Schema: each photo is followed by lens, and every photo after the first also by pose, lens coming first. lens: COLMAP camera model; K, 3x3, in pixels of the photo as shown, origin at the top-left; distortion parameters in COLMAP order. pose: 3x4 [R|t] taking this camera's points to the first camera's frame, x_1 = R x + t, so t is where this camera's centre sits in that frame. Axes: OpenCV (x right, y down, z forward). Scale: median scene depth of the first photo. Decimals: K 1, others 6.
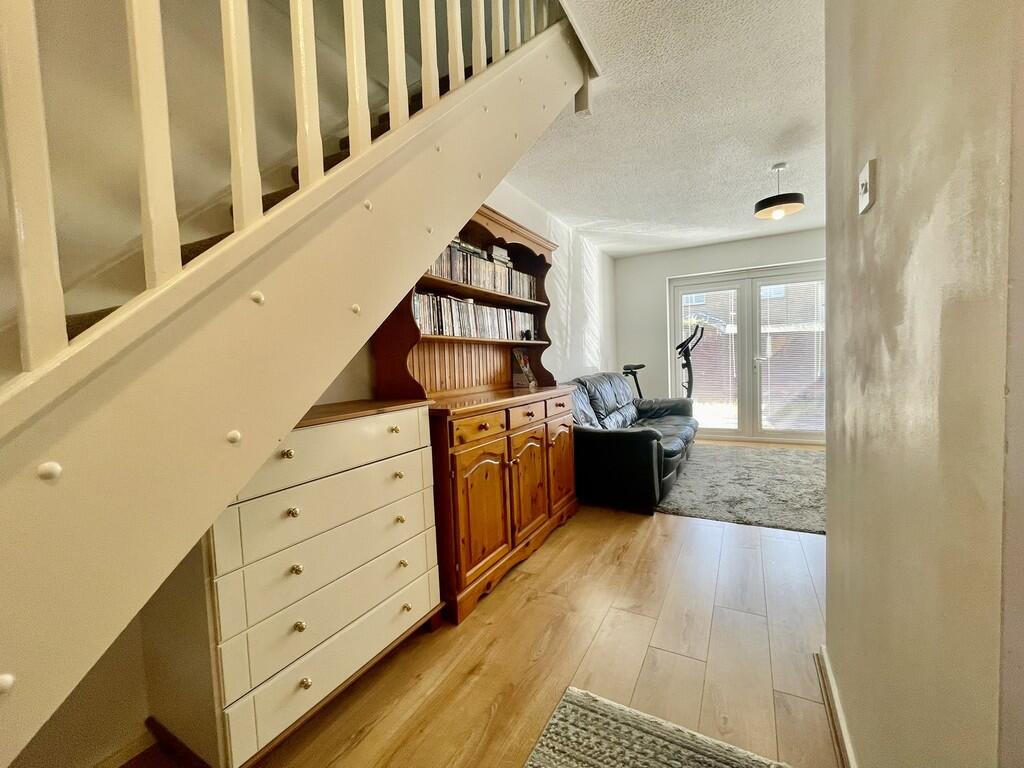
lens RADIAL K [[414.2, 0, 512.0], [0, 414.2, 384.0], [0, 0, 1]] dist [-0.003666, -0.000658]
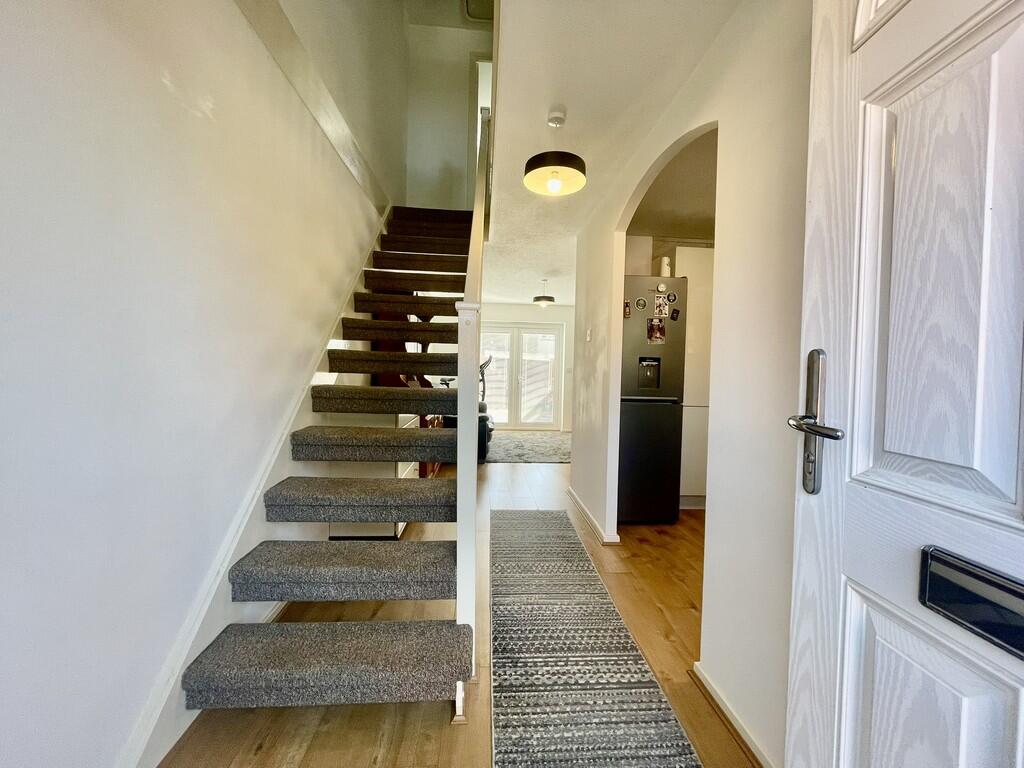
lens RADIAL K [[402.7, 0, 512.0], [0, 402.7, 384.0], [0, 0, 1]] dist [-0.000806, -0.000110]
pose [[0.831818, 0.047102, 0.553047, -0.335146], [-0.031959, 0.998804, -0.036998, 0.022881], [-0.554128, 0.013101, 0.832328, -0.320047]]
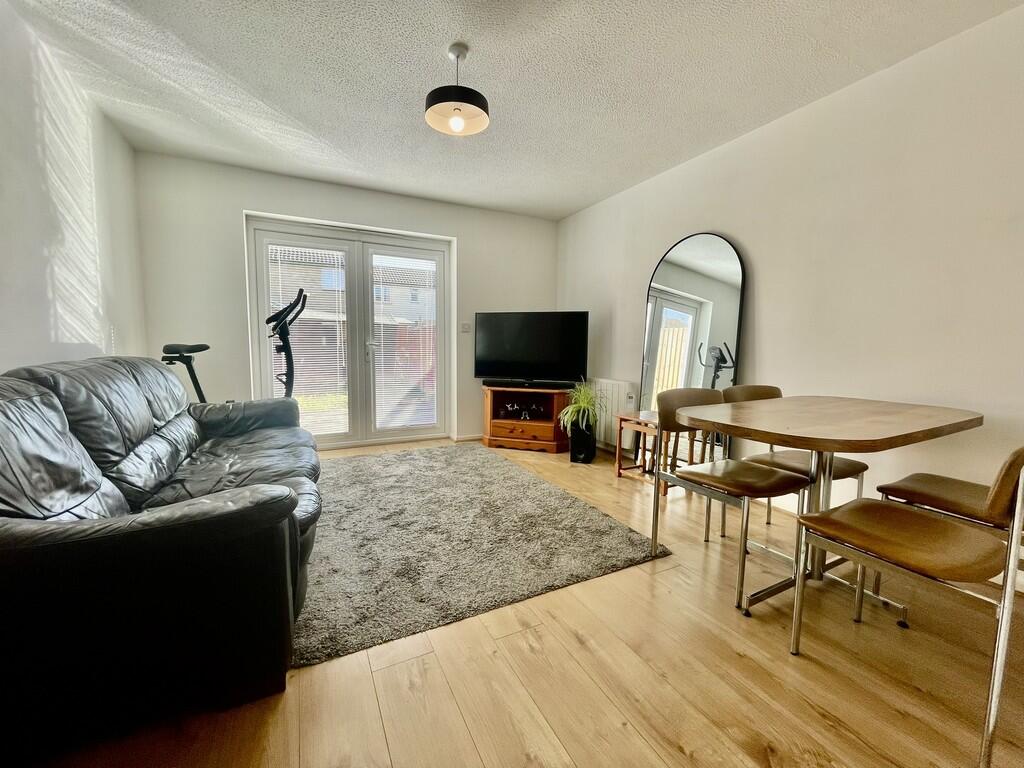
lens RADIAL K [[414.2, 0, 512.0], [0, 414.2, 384.0], [0, 0, 1]] dist [-0.003666, -0.000658]
pose [[0.556699, -0.033856, 0.830024, 0.081717], [0.013691, 0.999407, 0.031583, -0.004465], [-0.830601, -0.006218, 0.556833, 0.361447]]
